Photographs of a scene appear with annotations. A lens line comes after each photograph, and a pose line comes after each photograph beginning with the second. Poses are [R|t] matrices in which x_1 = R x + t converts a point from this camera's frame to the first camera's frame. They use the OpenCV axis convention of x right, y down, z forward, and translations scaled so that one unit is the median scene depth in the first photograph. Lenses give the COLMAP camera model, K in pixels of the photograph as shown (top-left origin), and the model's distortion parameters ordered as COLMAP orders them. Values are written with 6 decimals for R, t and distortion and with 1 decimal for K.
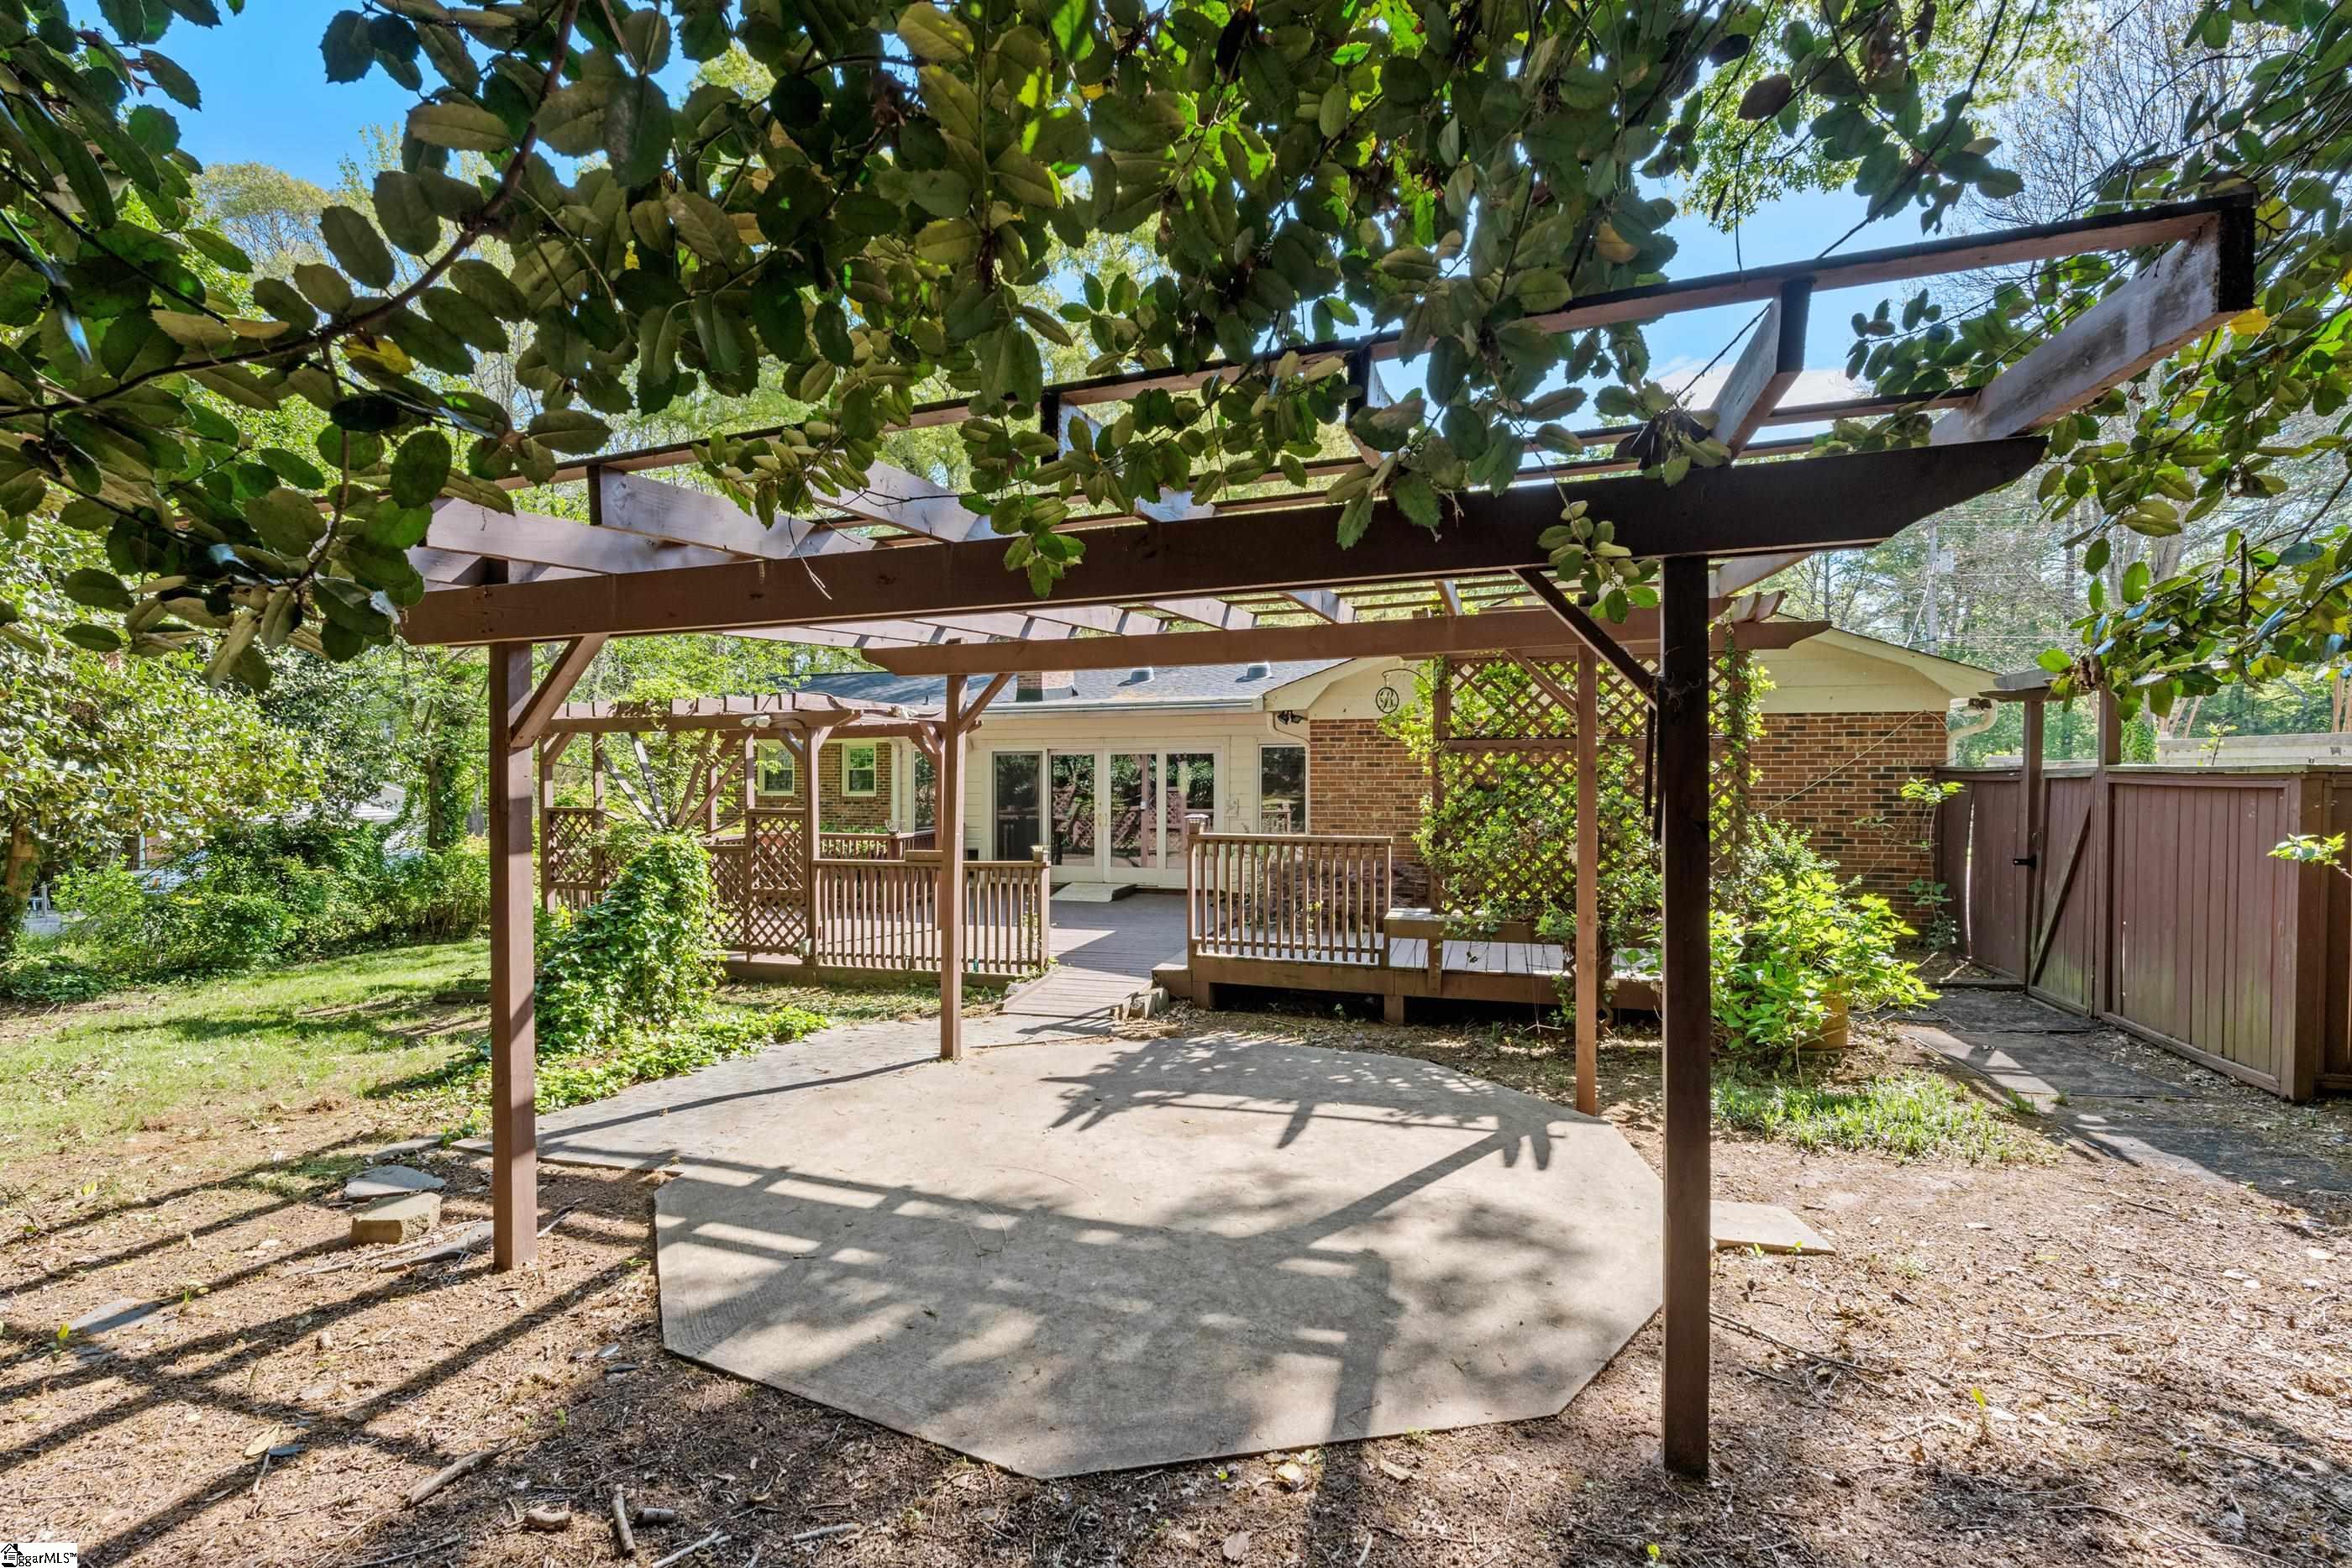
lens RADIAL K [[1023.1, 0, 1201.1], [0, 1023.1, 783.2], [0, 0, 1]] dist [-0.006639, 0.000847]
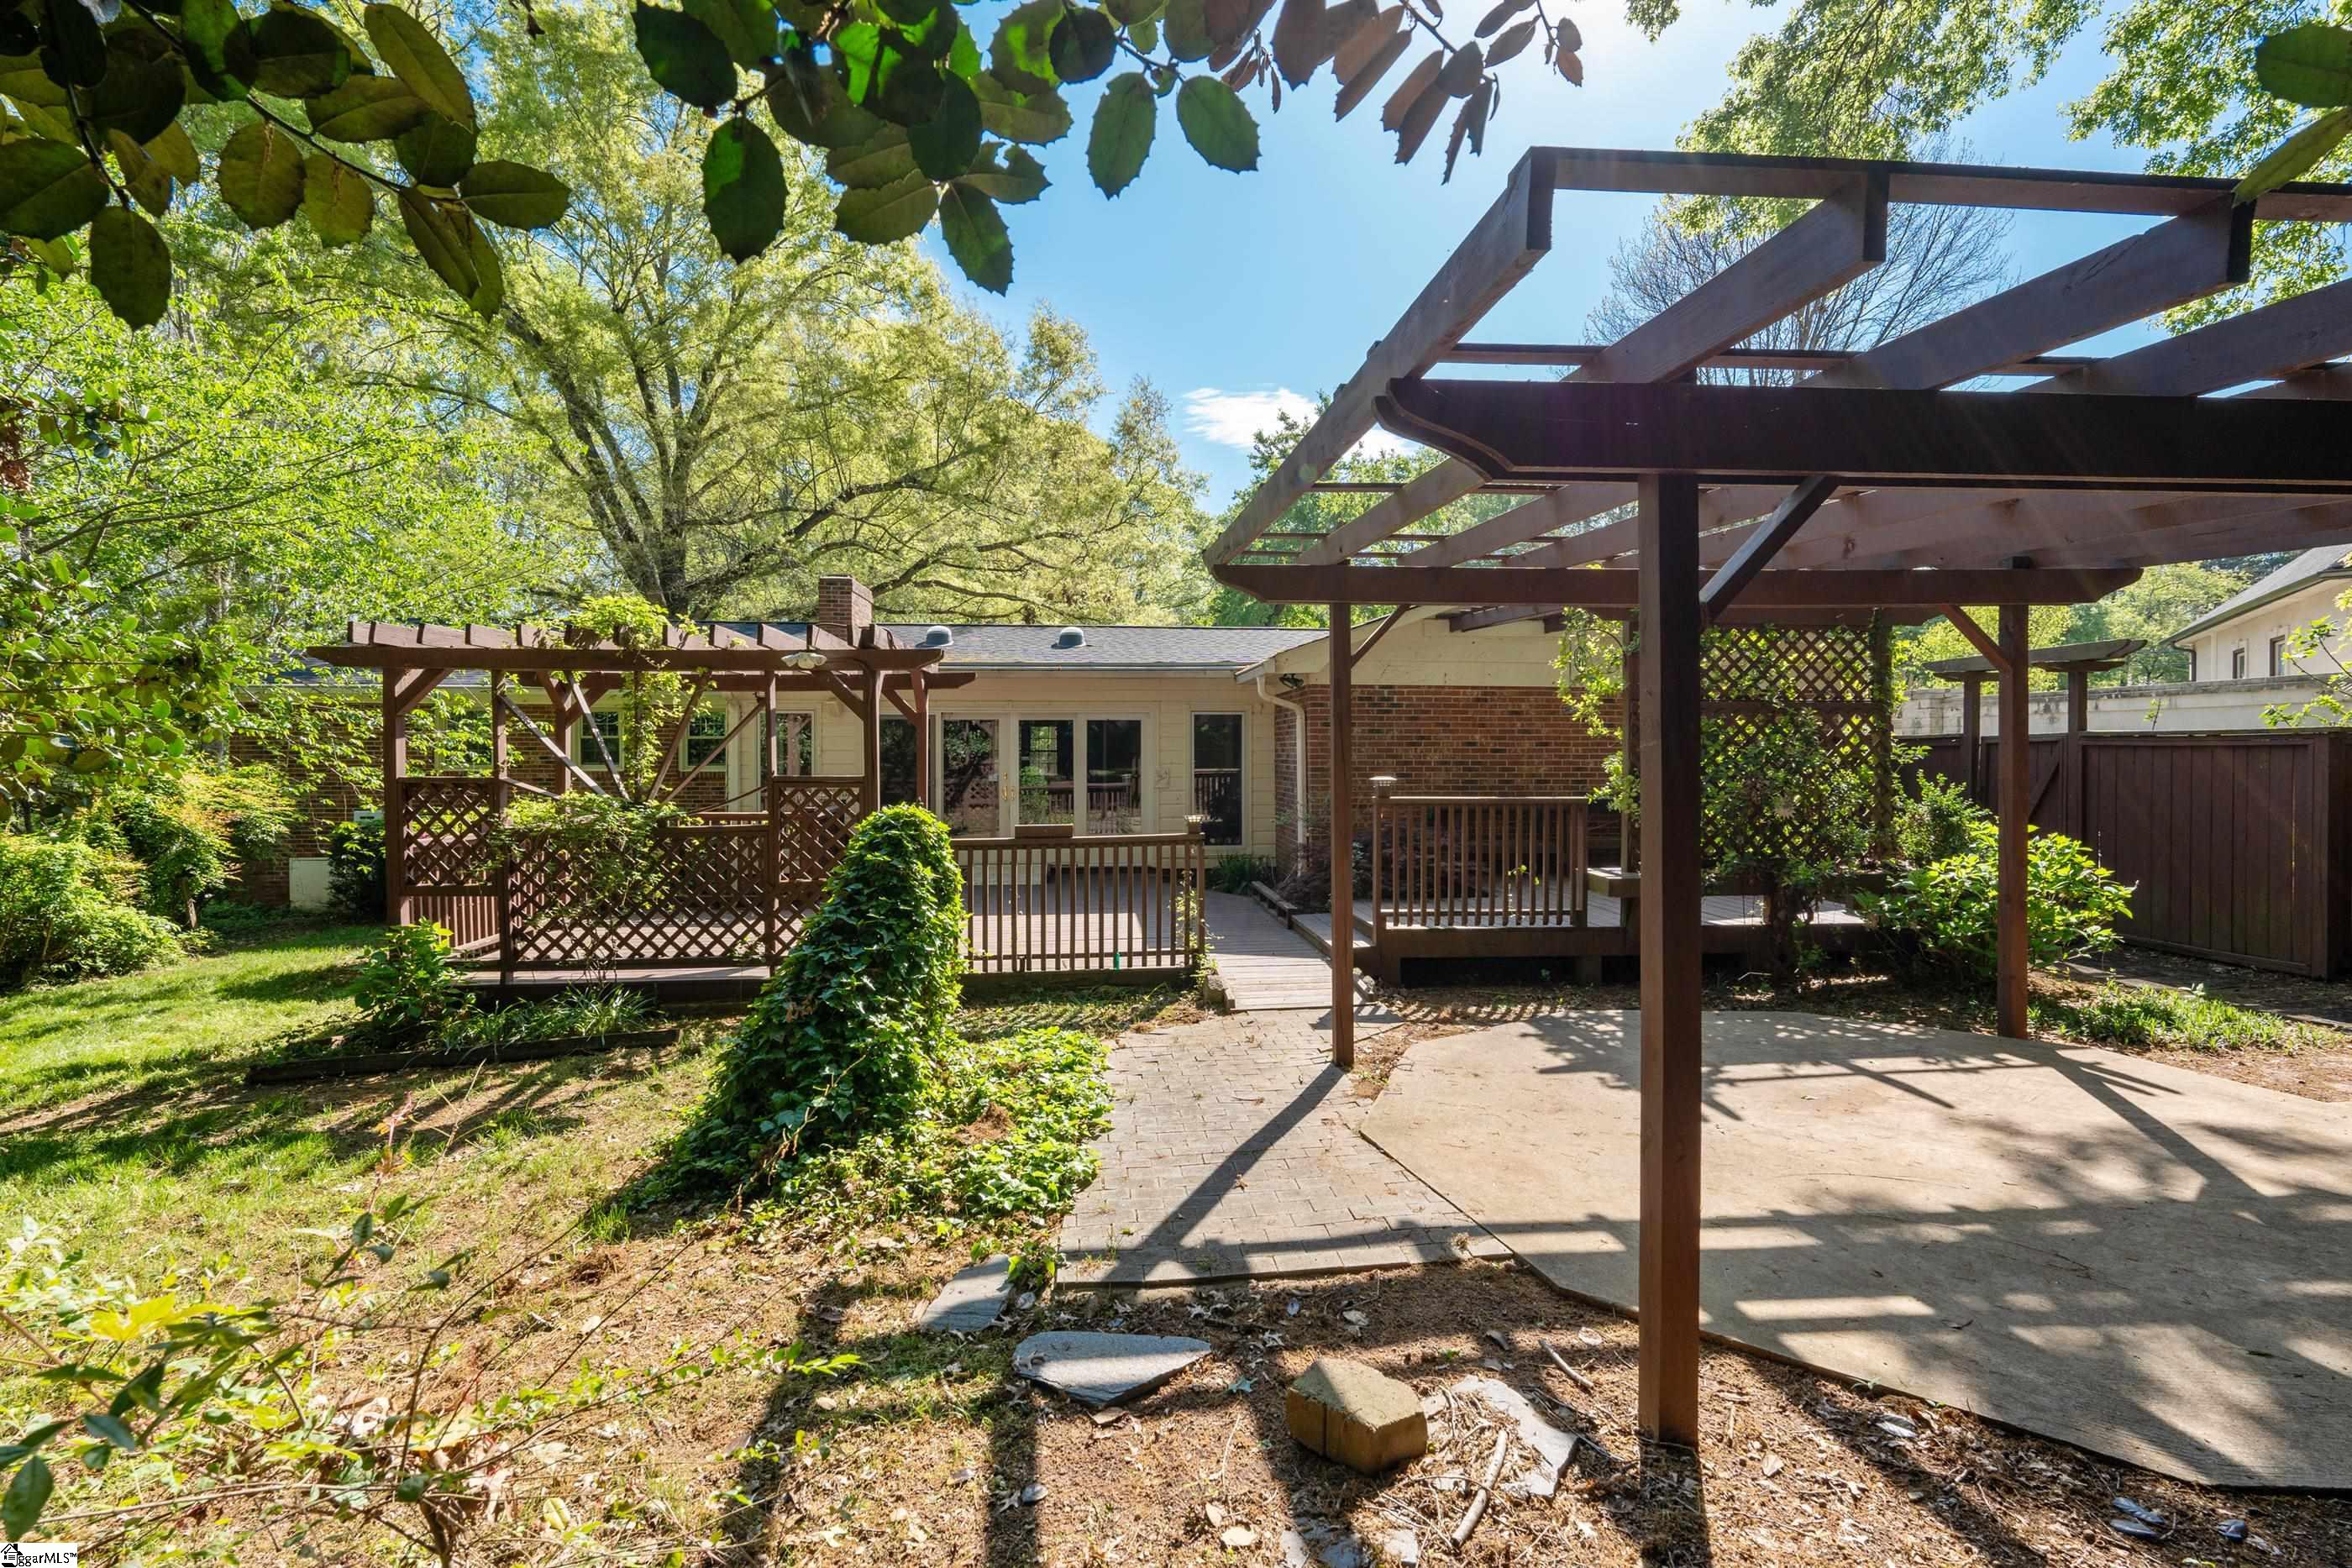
lens RADIAL K [[1023.1, 0, 1175.2], [0, 1023.1, 783.5], [0, 0, 1]] dist [-0.006639, 0.000847]
pose [[0.923768, -0.007710, 0.382876, -0.490068], [0.000612, 0.999826, 0.018659, 0.018347], [-0.382953, -0.017002, 0.923611, 0.209211]]
